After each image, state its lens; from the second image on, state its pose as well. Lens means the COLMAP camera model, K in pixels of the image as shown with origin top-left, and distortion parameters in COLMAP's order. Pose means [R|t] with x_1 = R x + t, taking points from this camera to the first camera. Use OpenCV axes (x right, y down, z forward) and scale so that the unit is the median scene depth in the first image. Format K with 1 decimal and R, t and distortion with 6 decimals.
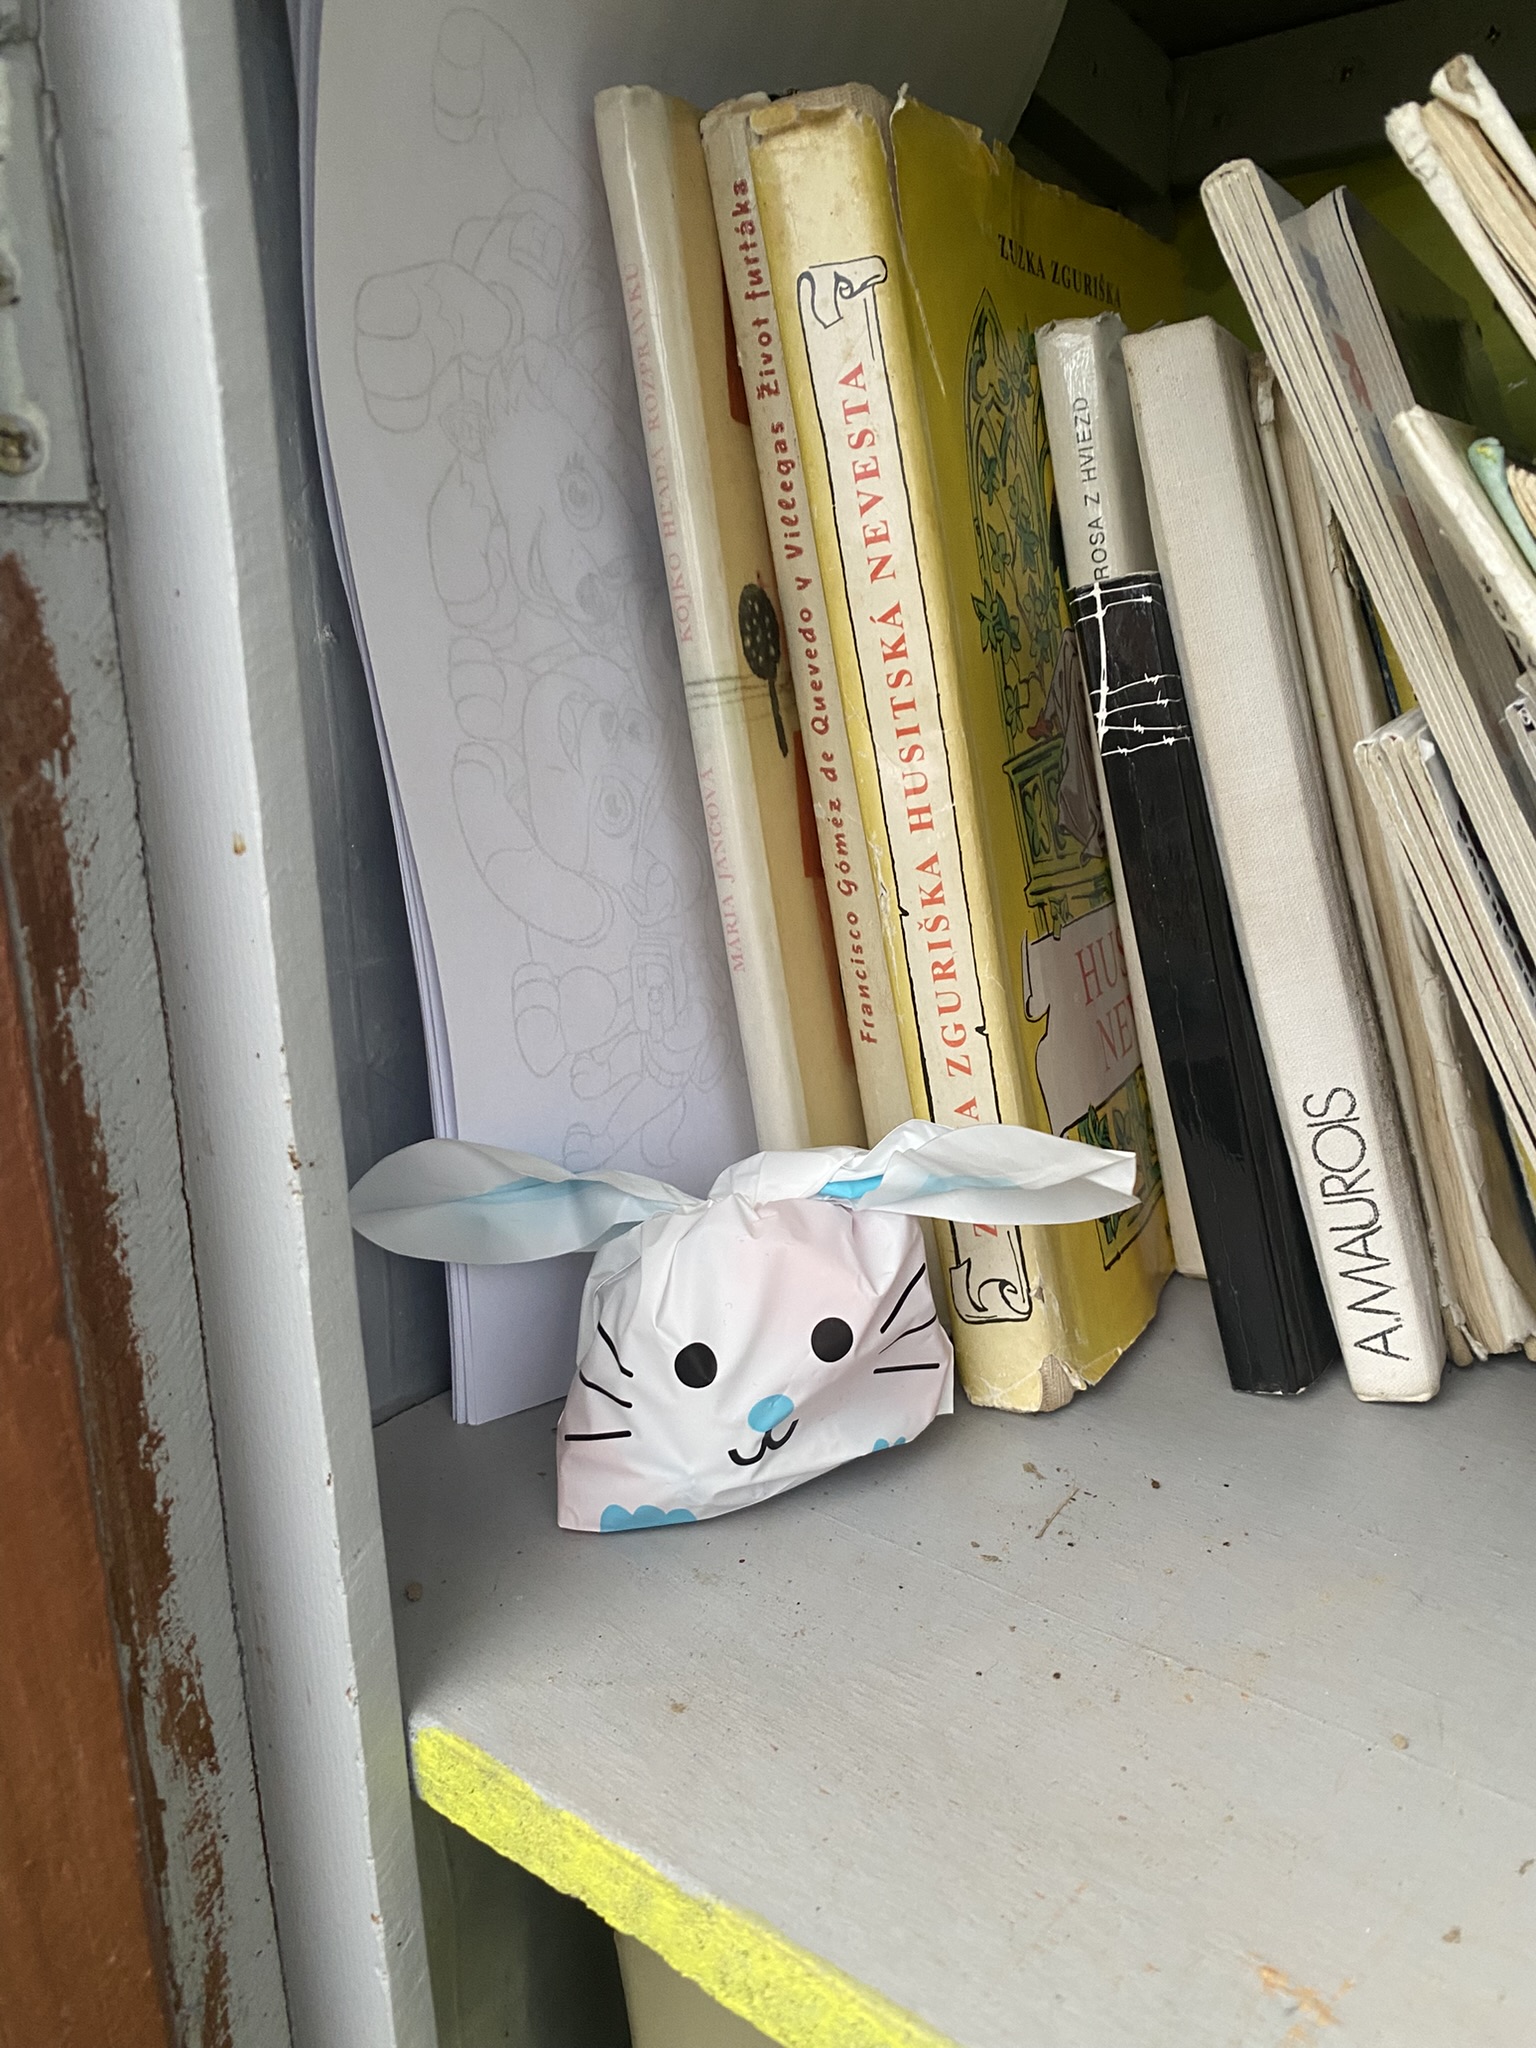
lens RADIAL K [[1536.1, 0, 769.8], [0, 1536.1, 1017.5], [0, 0, 1]] dist [0.010134, -0.013733]
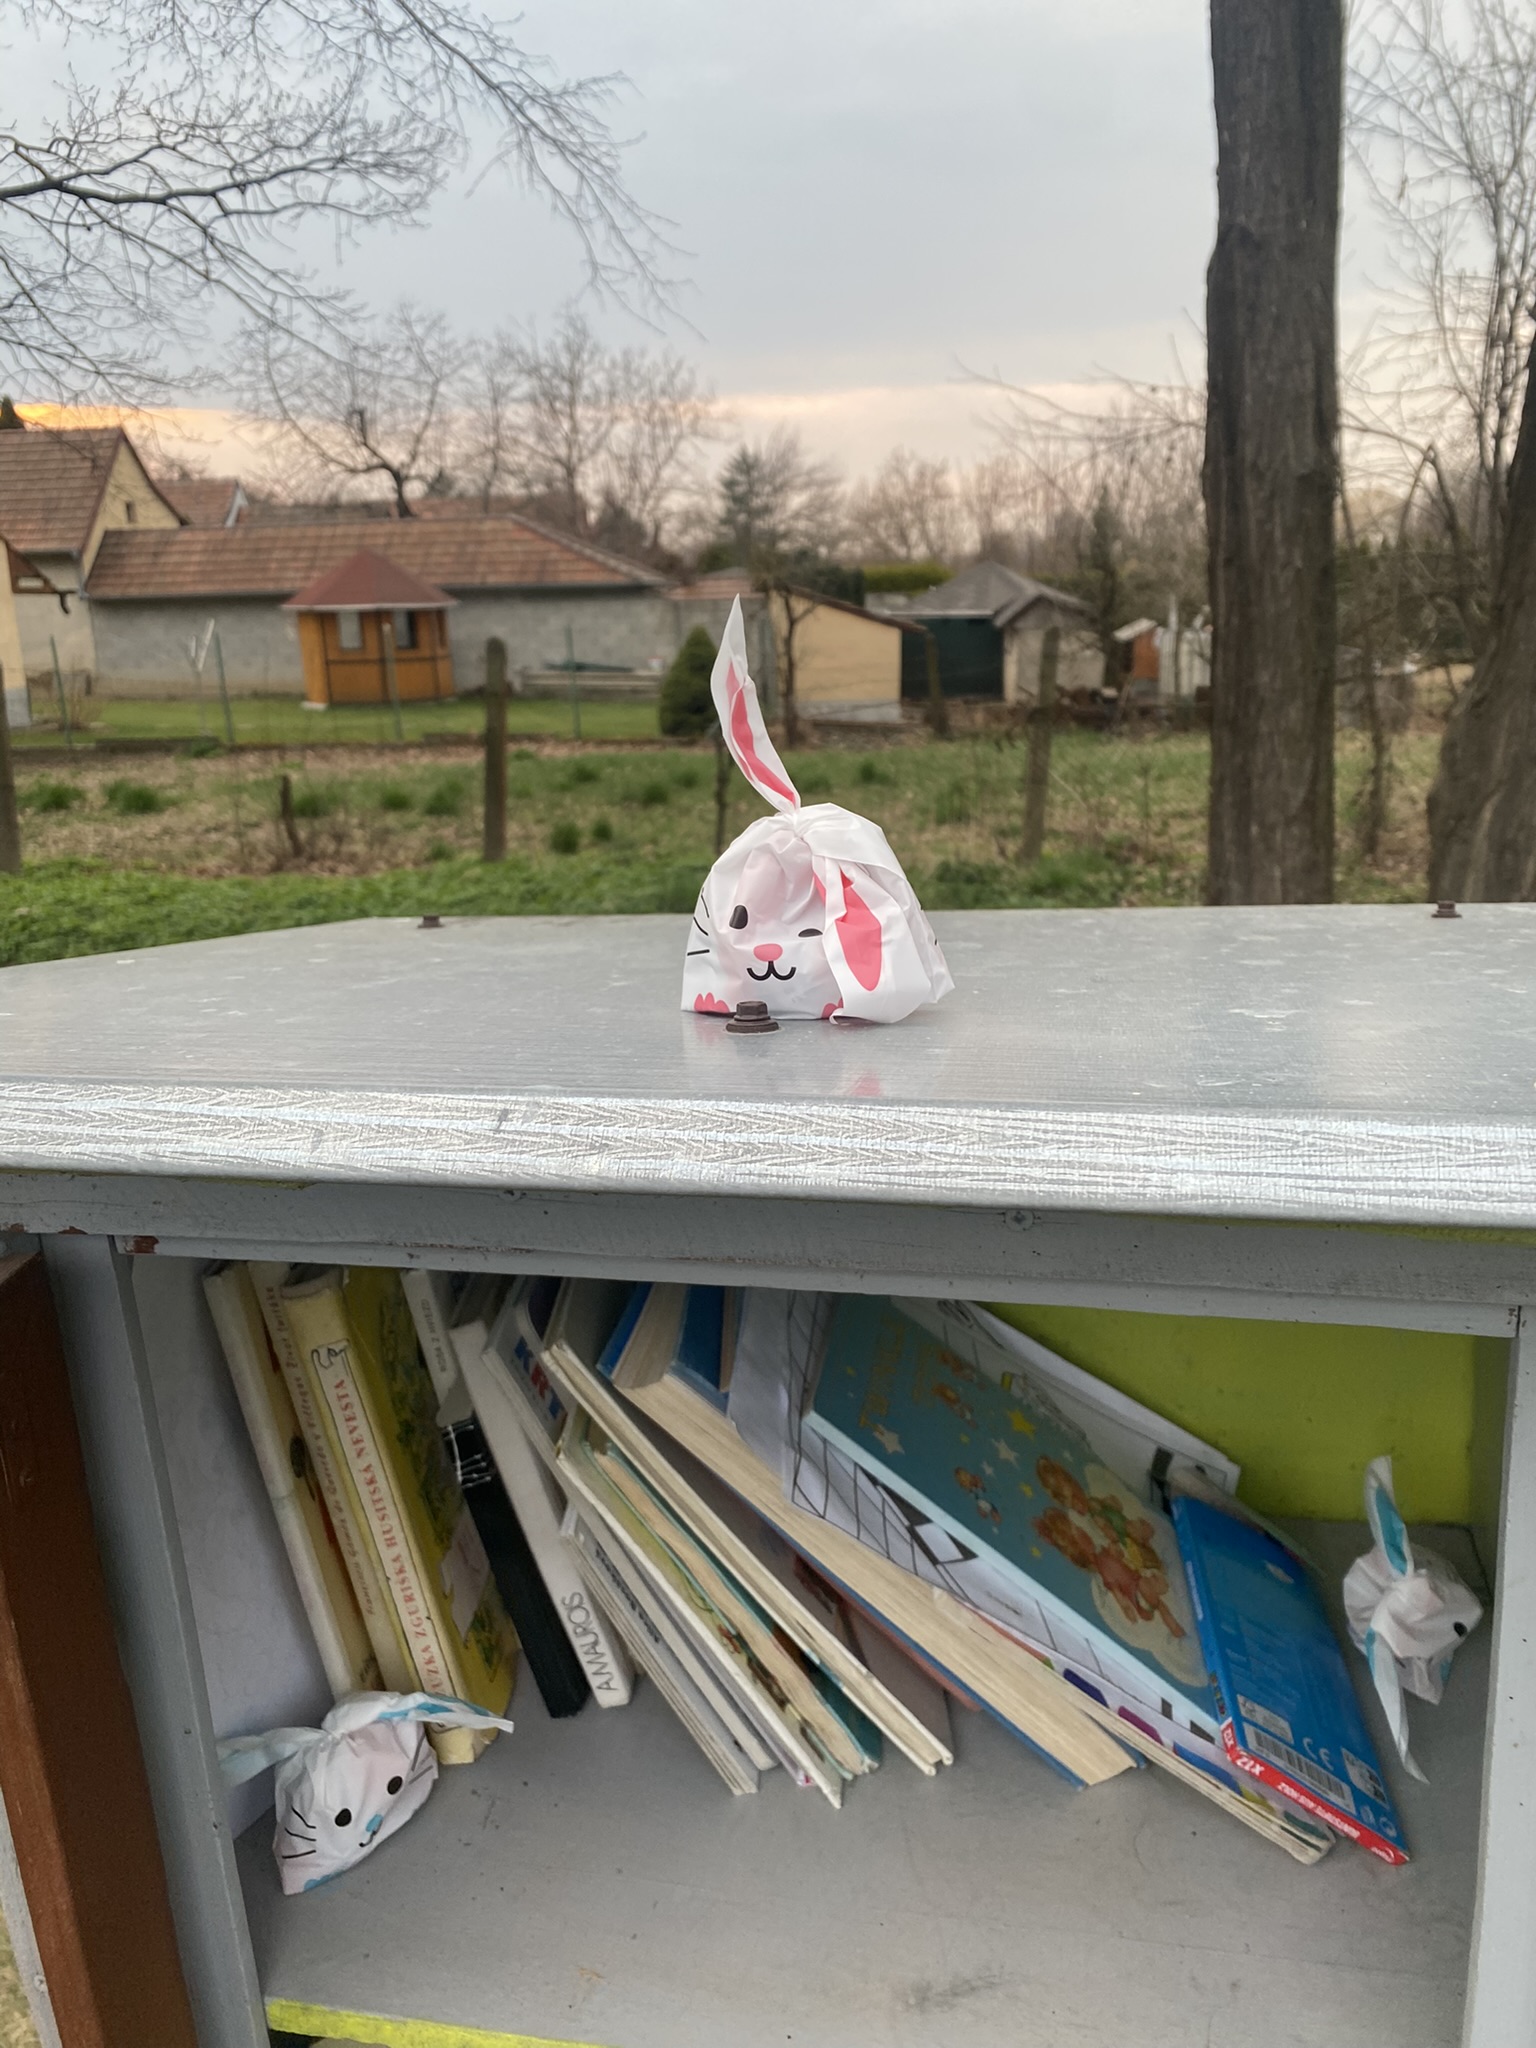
lens RADIAL K [[1536.1, 0, 774.0], [0, 1536.1, 1030.3], [0, 0, 1]] dist [0.010134, -0.013733]
pose [[0.888507, -0.141815, 0.436399, -0.290139], [0.134063, 0.989776, 0.048693, -0.919469], [-0.438843, 0.015241, 0.898435, -1.352841]]
